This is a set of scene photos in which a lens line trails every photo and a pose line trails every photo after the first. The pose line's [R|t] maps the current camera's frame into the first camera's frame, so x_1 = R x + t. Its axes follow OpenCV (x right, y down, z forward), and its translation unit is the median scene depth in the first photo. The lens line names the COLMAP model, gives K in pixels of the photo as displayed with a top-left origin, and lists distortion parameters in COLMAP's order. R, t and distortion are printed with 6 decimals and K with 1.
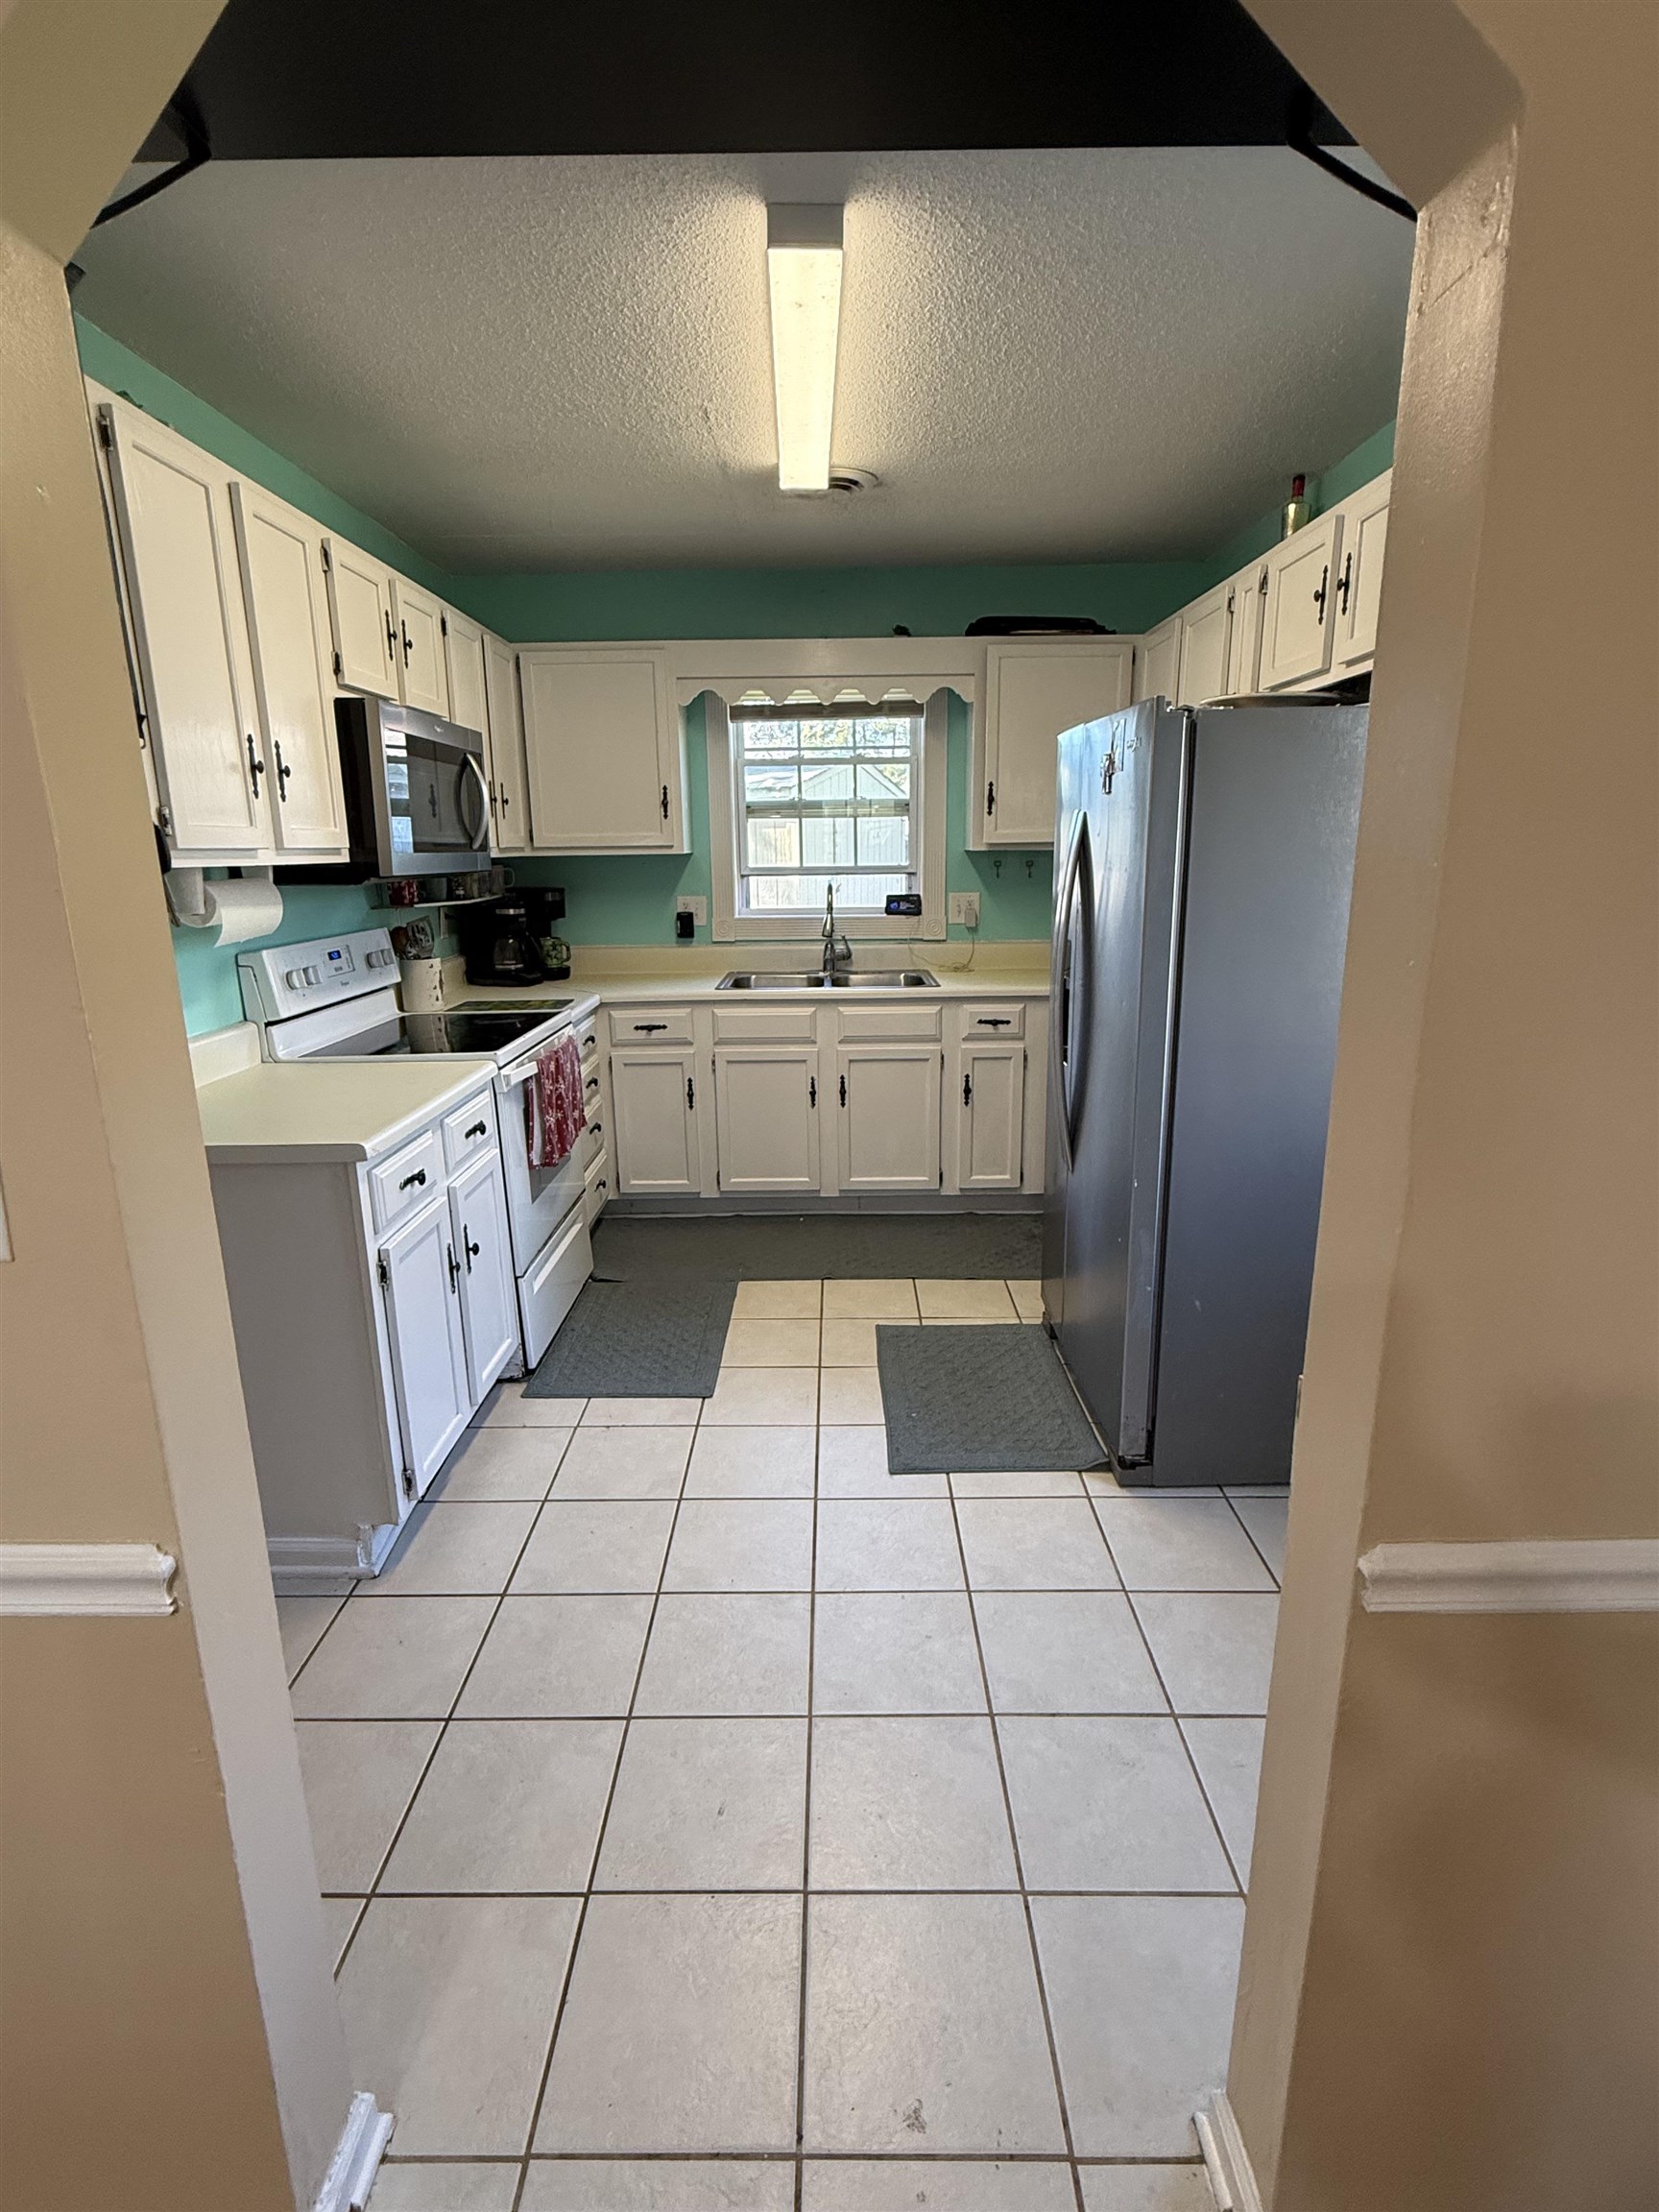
lens RADIAL K [[1048.4, 0, 825.8], [0, 1048.4, 1101.0], [0, 0, 1]] dist [-0.002348, -0.000132]
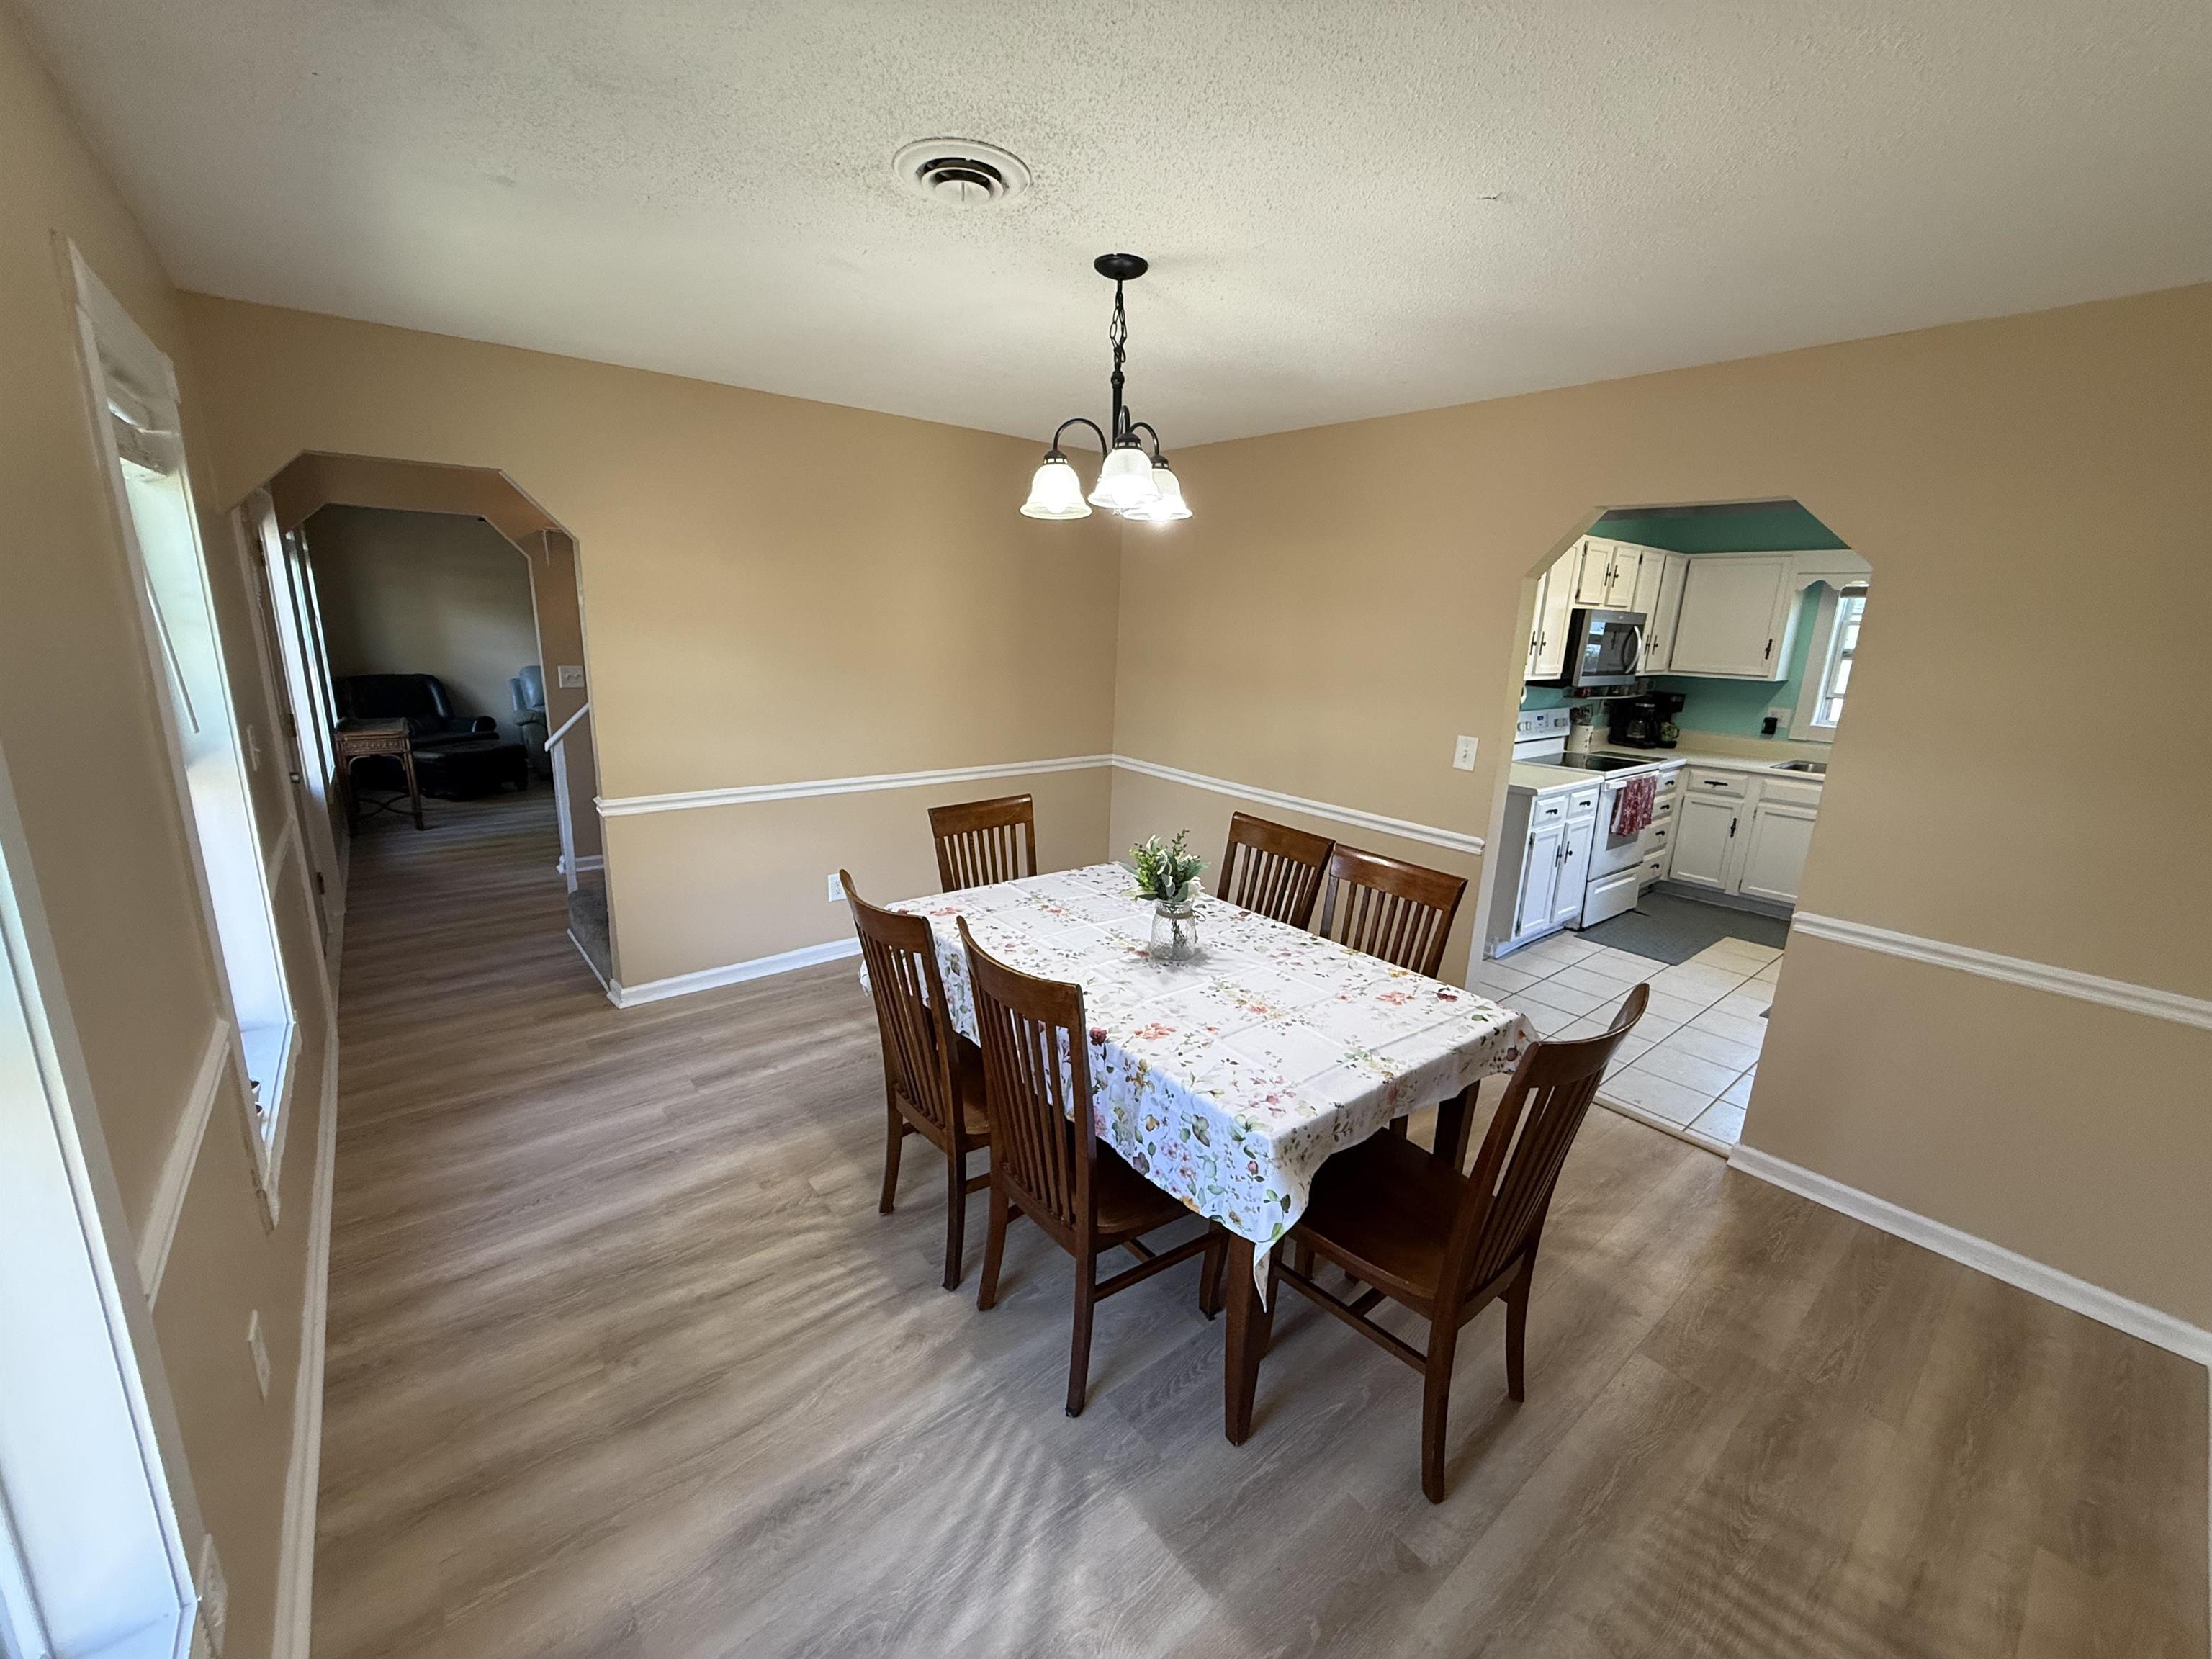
lens RADIAL K [[880.3, 0, 1099.5], [0, 880.3, 829.5], [0, 0, 1]] dist [-0.001403, -0.000347]
pose [[0.633063, 0.215512, -0.743496, 0.268319], [-0.222037, 0.970660, 0.092301, 0.089901], [0.741573, 0.106651, 0.662340, -0.646261]]
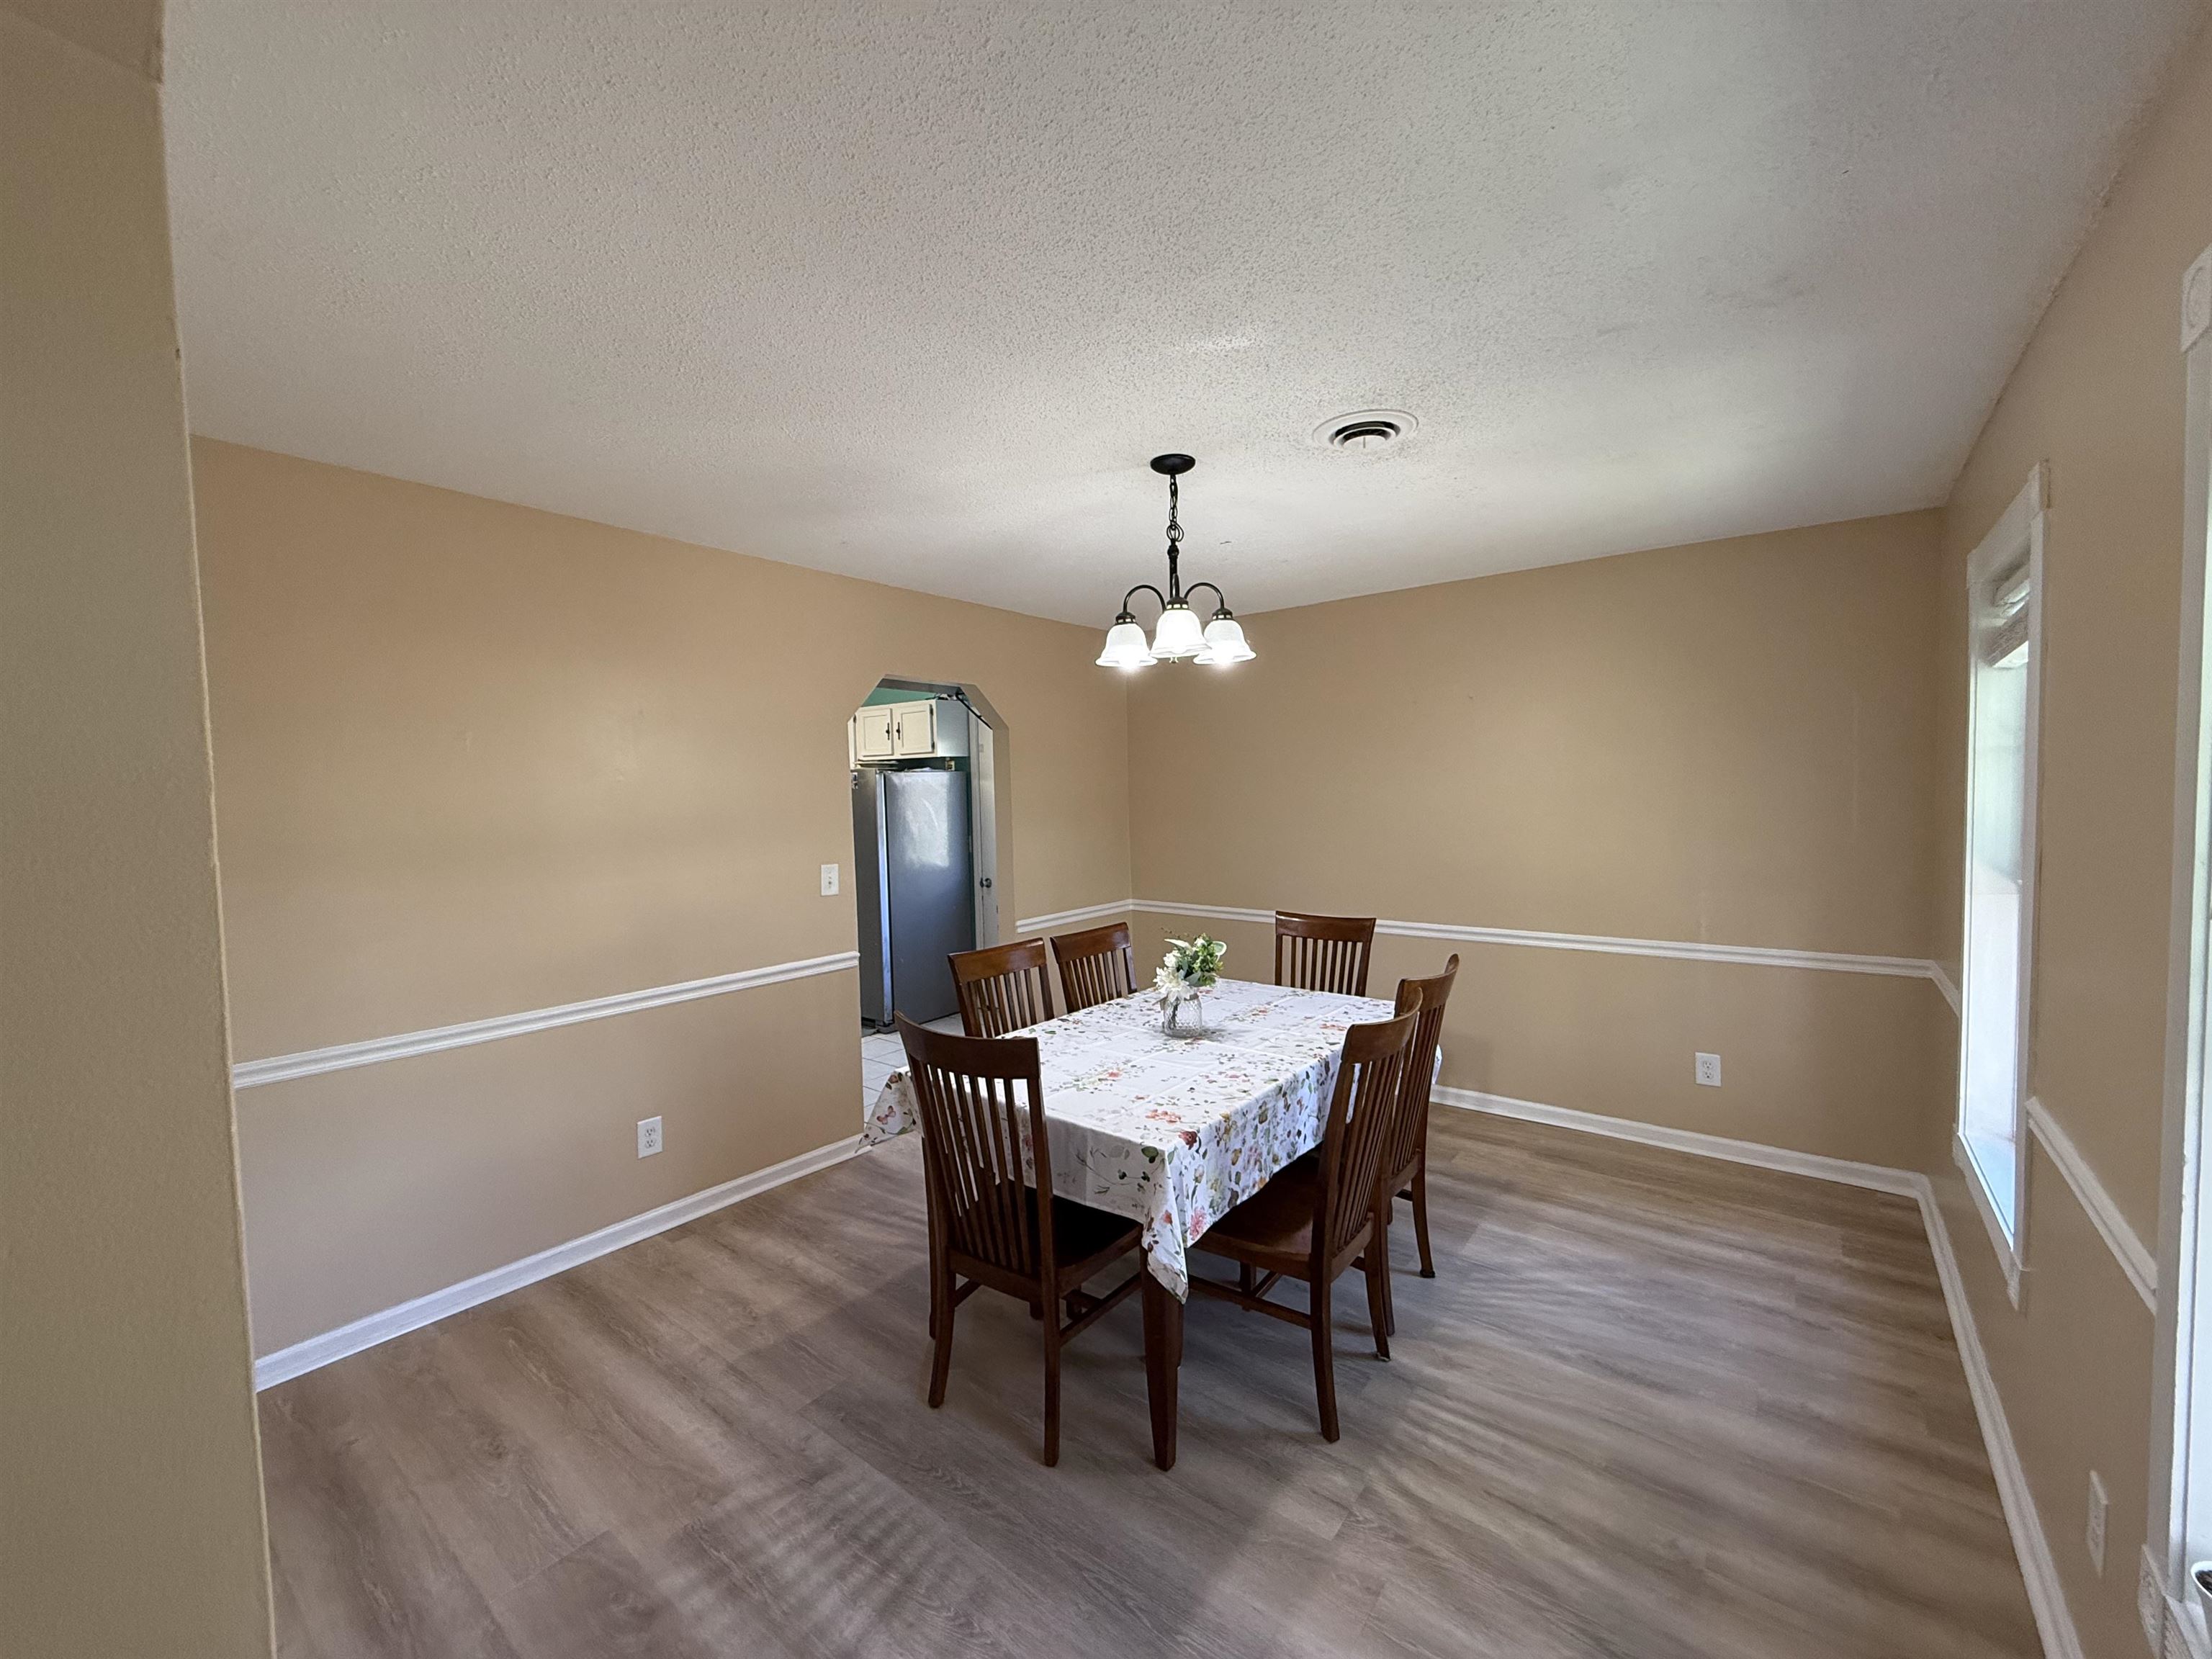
lens RADIAL K [[880.3, 0, 1099.5], [0, 880.3, 829.5], [0, 0, 1]] dist [-0.001403, -0.000347]
pose [[0.614925, -0.041282, 0.787504, -0.739142], [0.198970, 0.974441, -0.104285, 0.119562], [-0.763071, 0.220817, 0.607423, -0.608644]]
